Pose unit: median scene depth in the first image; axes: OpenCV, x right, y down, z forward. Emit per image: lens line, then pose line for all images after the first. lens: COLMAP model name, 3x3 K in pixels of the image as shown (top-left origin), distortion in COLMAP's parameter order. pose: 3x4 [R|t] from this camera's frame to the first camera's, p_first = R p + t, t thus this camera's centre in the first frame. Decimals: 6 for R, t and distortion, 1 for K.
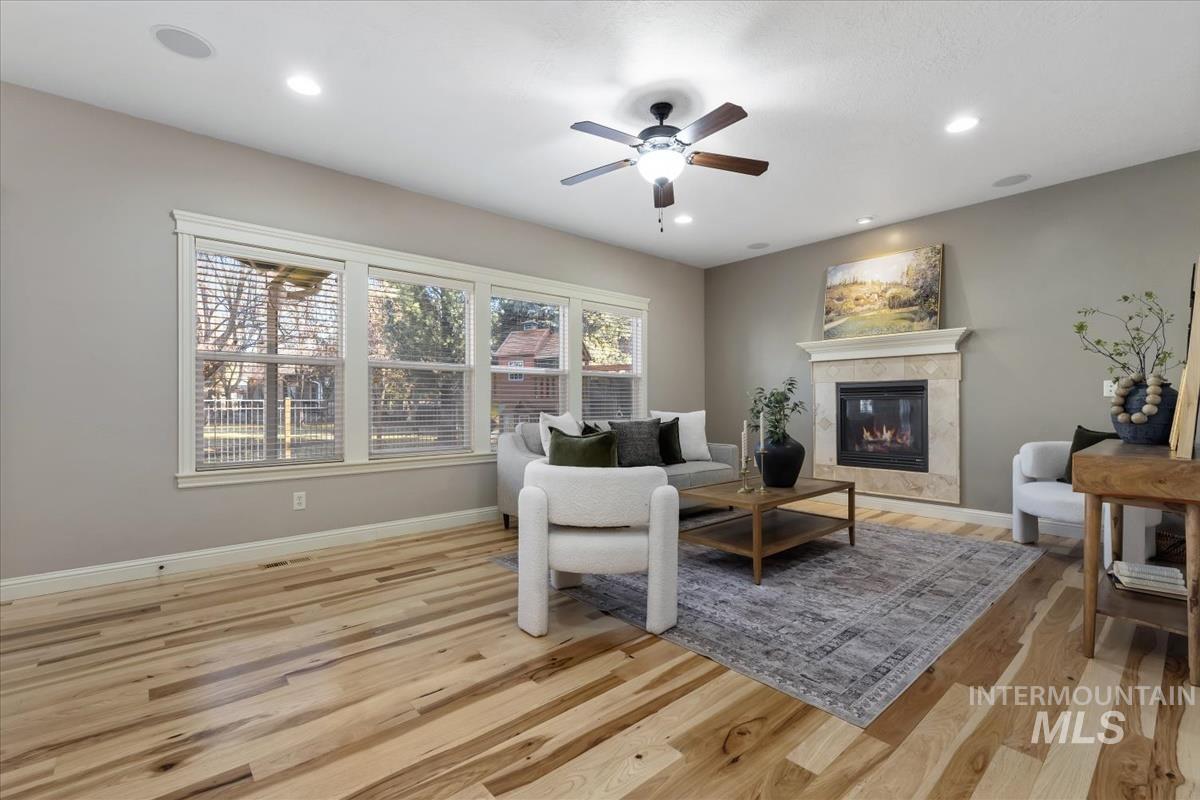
lens RADIAL K [[523.4, 0, 606.4], [0, 523.4, 401.5], [0, 0, 1]] dist [0.001754, -0.001137]
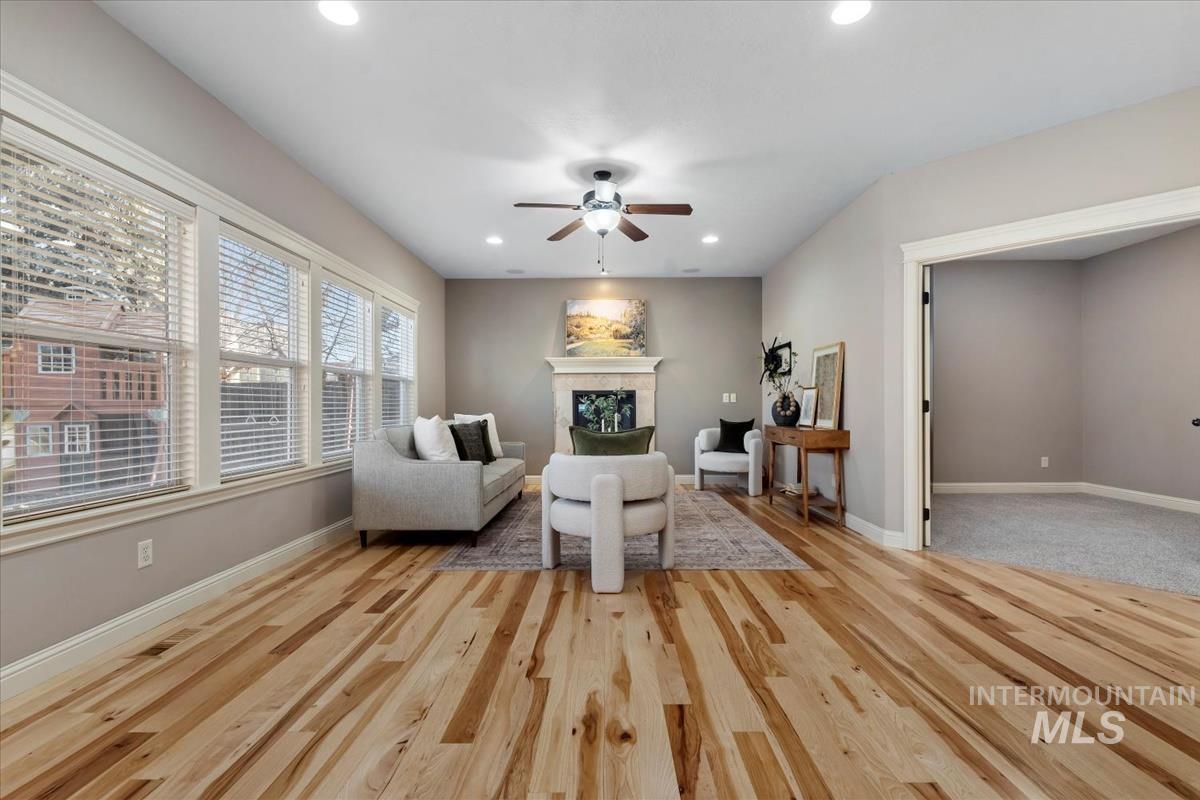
lens RADIAL K [[523.4, 0, 601.3], [0, 523.4, 405.9], [0, 0, 1]] dist [0.001754, -0.001137]
pose [[0.667593, 0.000184, 0.744526, -0.561467], [-0.000637, 1.000000, 0.000324, 0.001439], [-0.744526, -0.000690, 0.667593, 0.101302]]
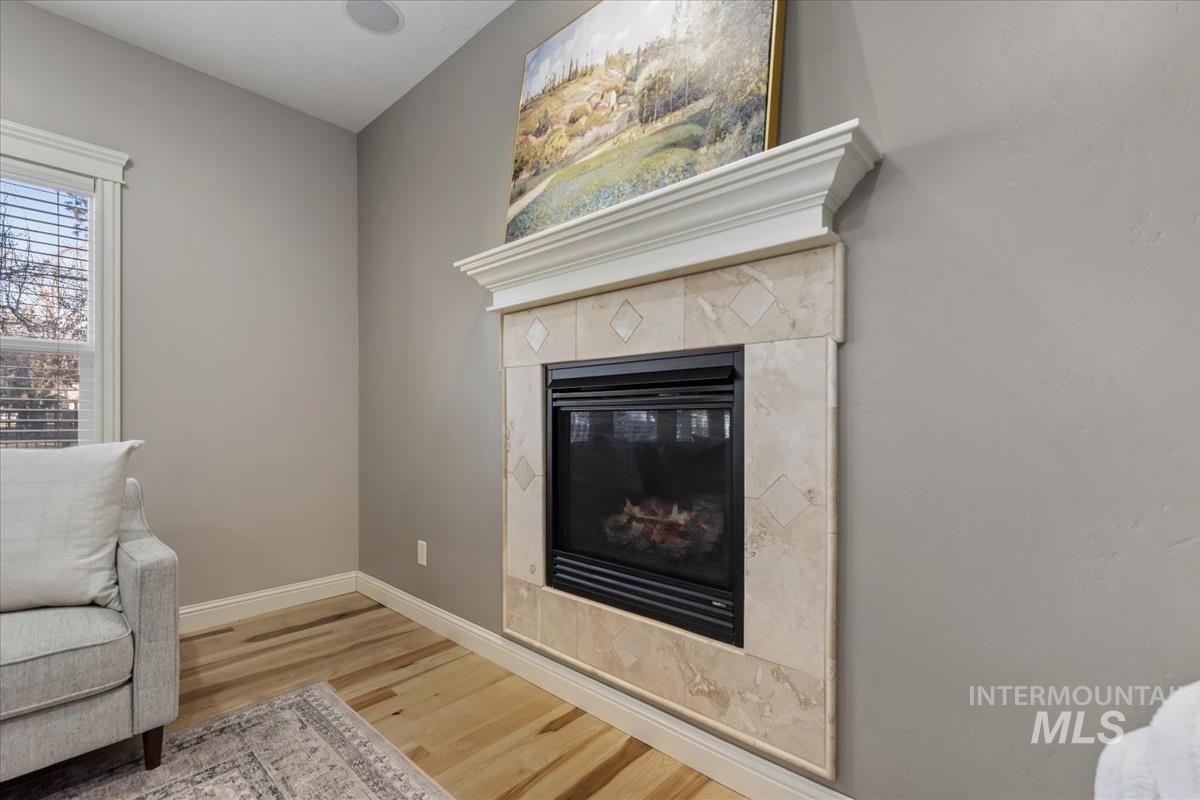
lens RADIAL K [[523.4, 0, 608.3], [0, 523.4, 422.6], [0, 0, 1]] dist [0.001754, -0.001137]
pose [[0.991713, 0.001219, 0.128465, 0.517163], [-0.003089, 0.999892, 0.014357, -0.000723], [-0.128434, -0.014635, 0.991610, 0.737459]]
